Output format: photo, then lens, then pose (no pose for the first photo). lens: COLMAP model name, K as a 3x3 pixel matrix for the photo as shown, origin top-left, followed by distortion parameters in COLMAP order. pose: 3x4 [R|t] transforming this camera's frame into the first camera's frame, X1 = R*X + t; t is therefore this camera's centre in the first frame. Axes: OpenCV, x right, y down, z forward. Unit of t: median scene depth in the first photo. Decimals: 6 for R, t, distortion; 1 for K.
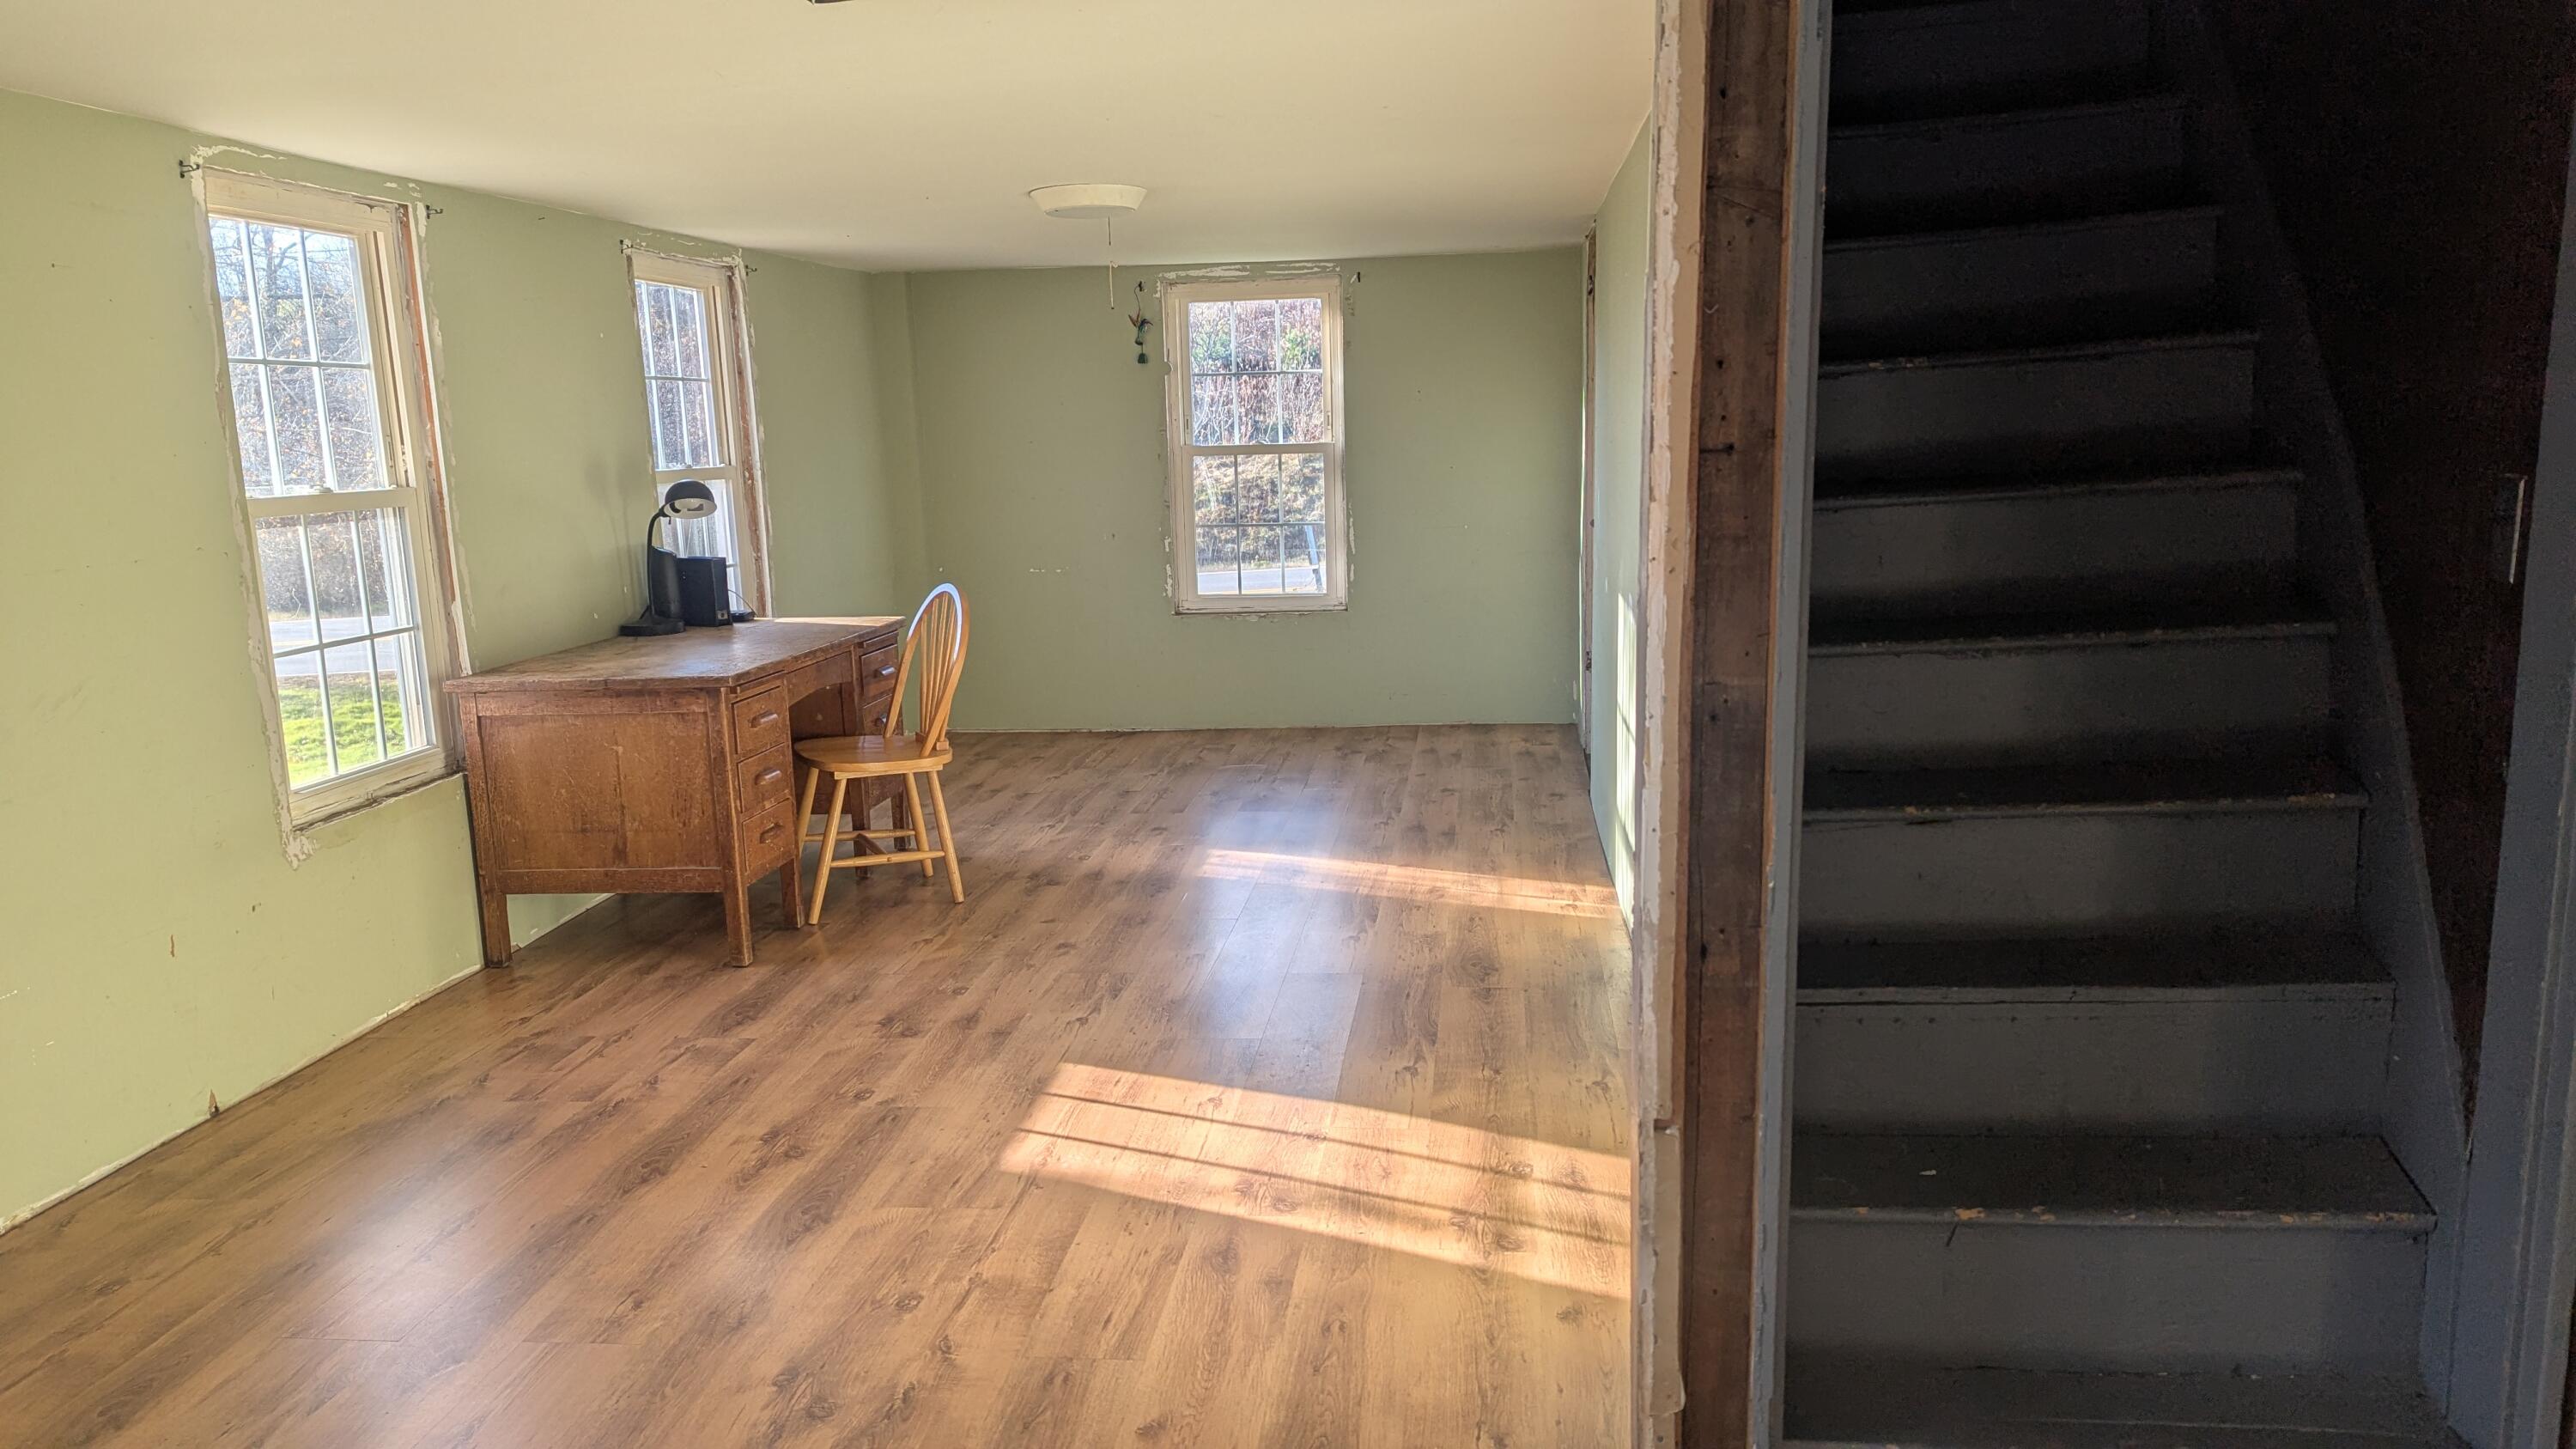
lens RADIAL K [[1848.8, 0, 1288.0], [0, 1848.8, 724.5], [0, 0, 1]] dist [0.089863, -0.076401]
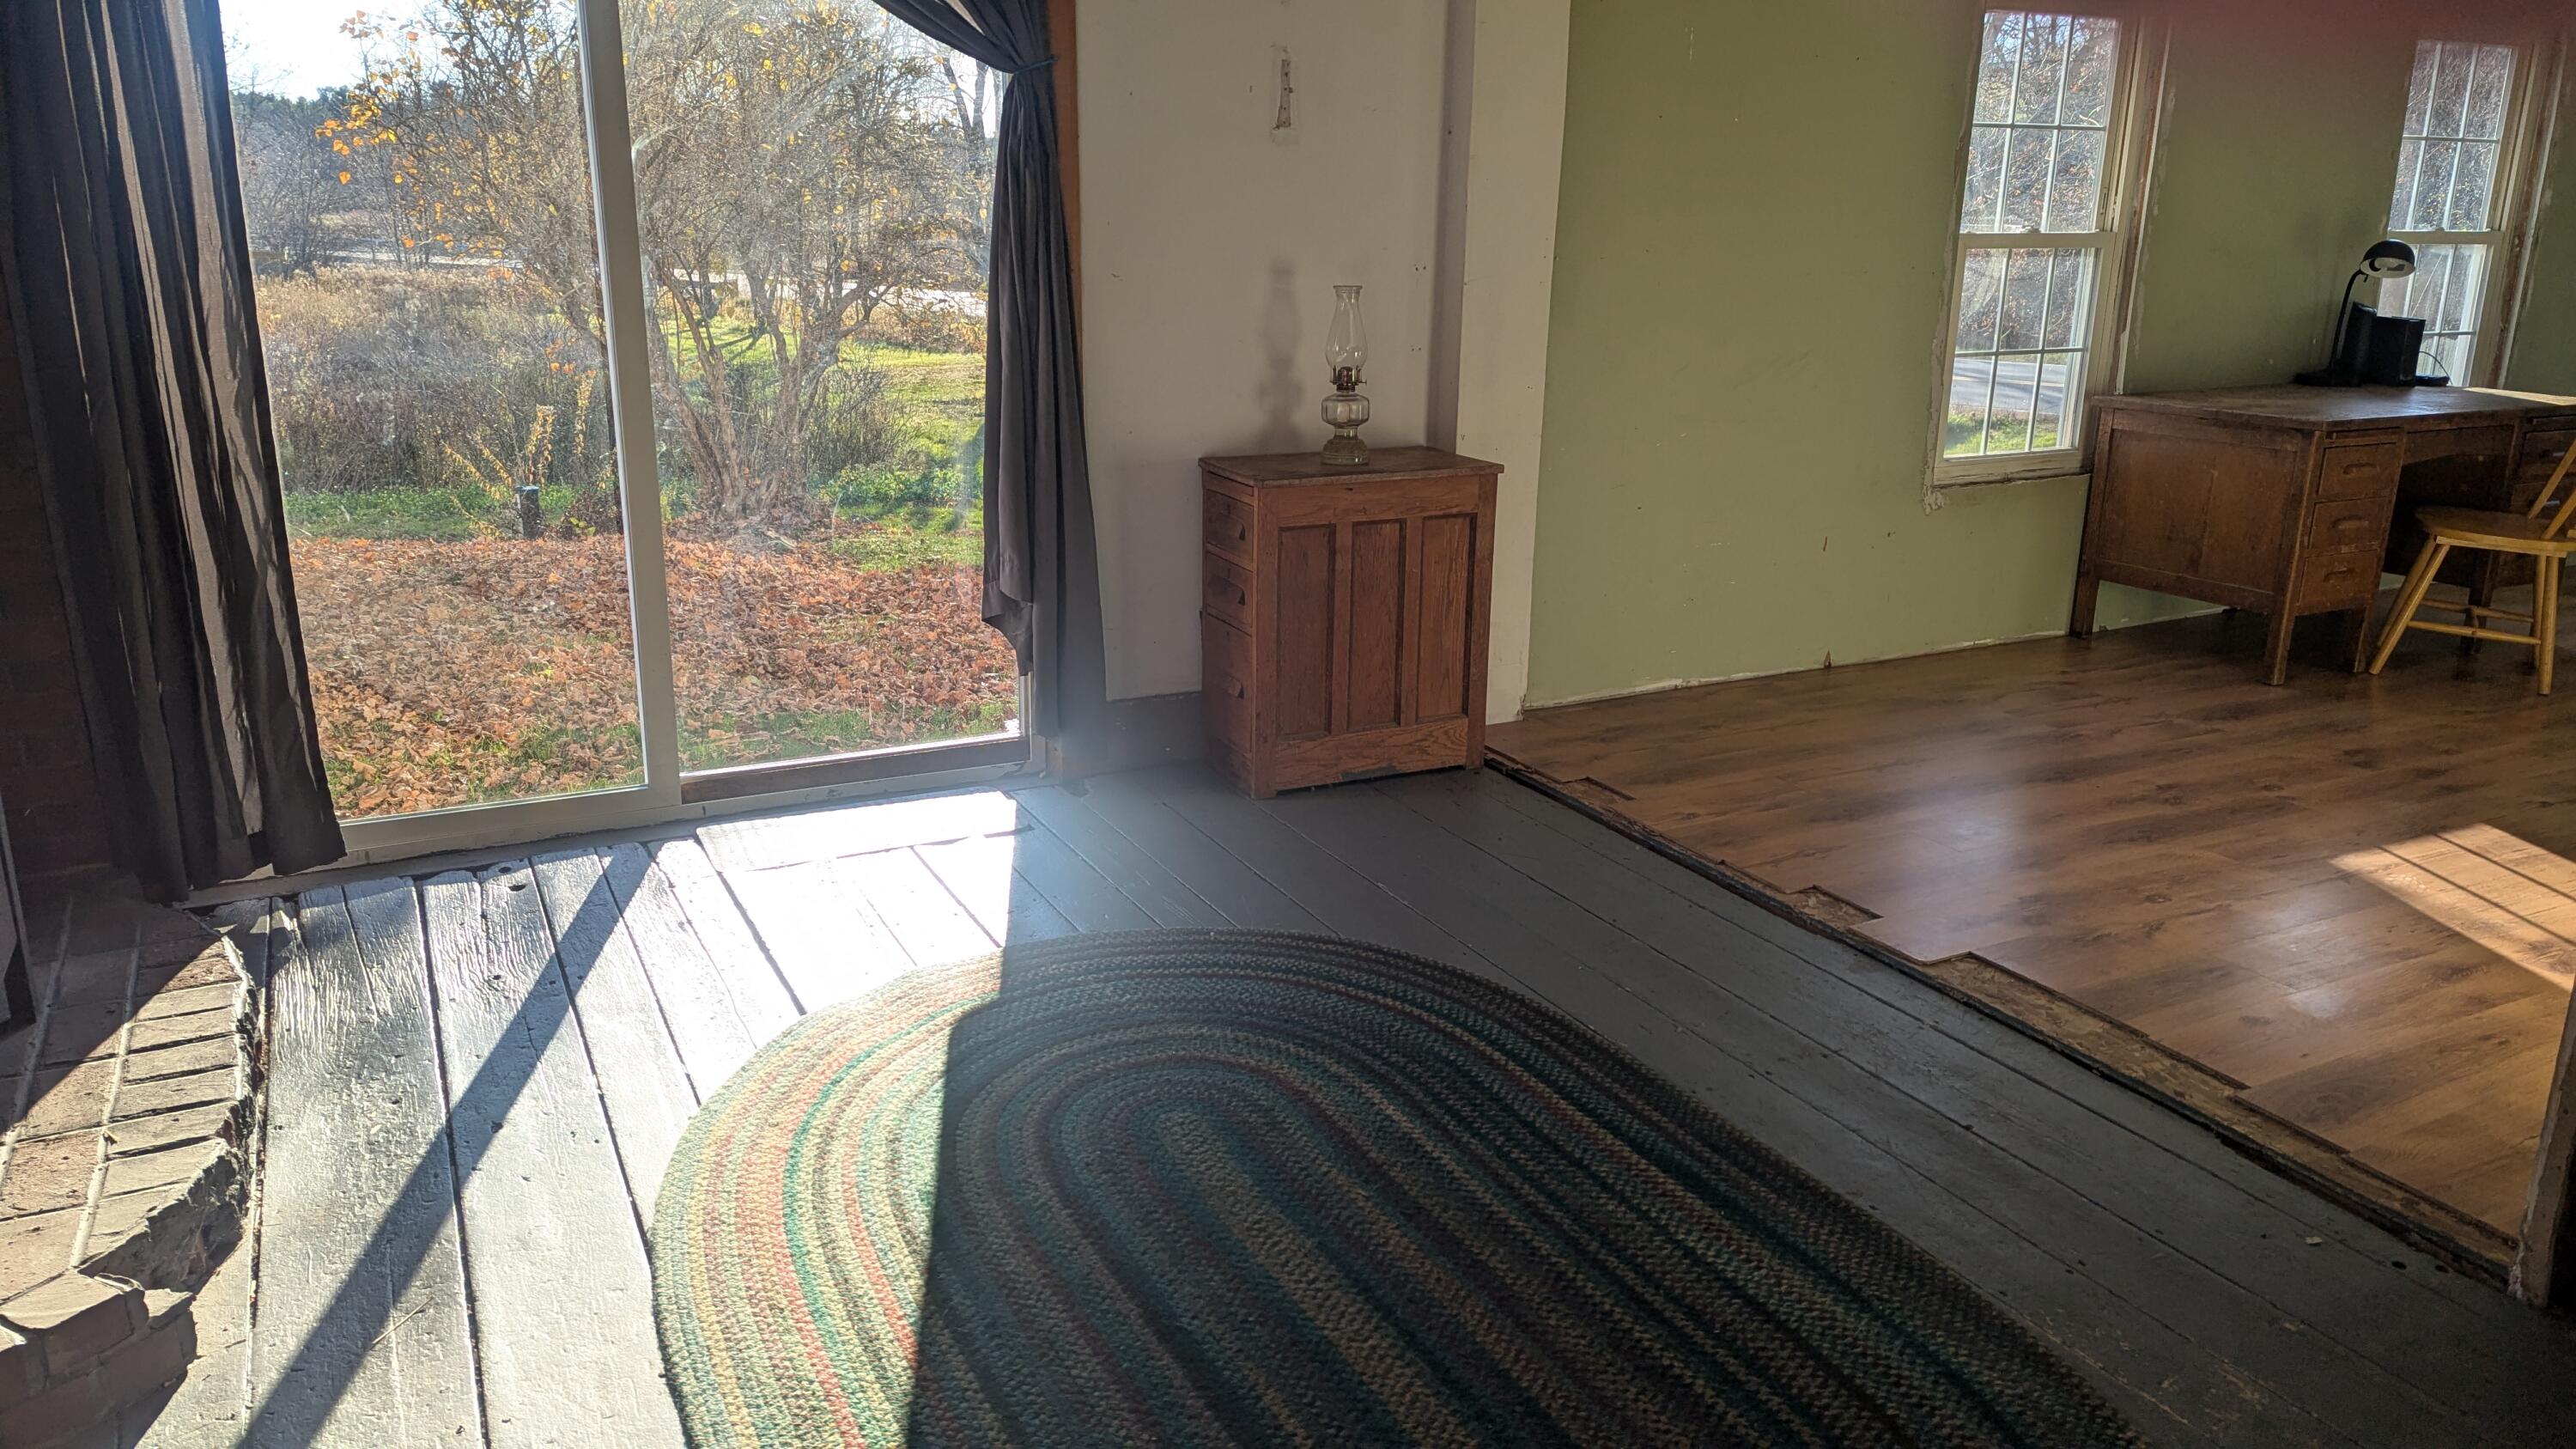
lens RADIAL K [[1848.8, 0, 1288.0], [0, 1848.8, 724.5], [0, 0, 1]] dist [0.089863, -0.076401]
pose [[0.566944, 0.266889, -0.779324, 0.266482], [-0.169604, 0.963610, 0.206616, 0.019833], [0.806108, 0.015037, 0.591578, -0.145930]]
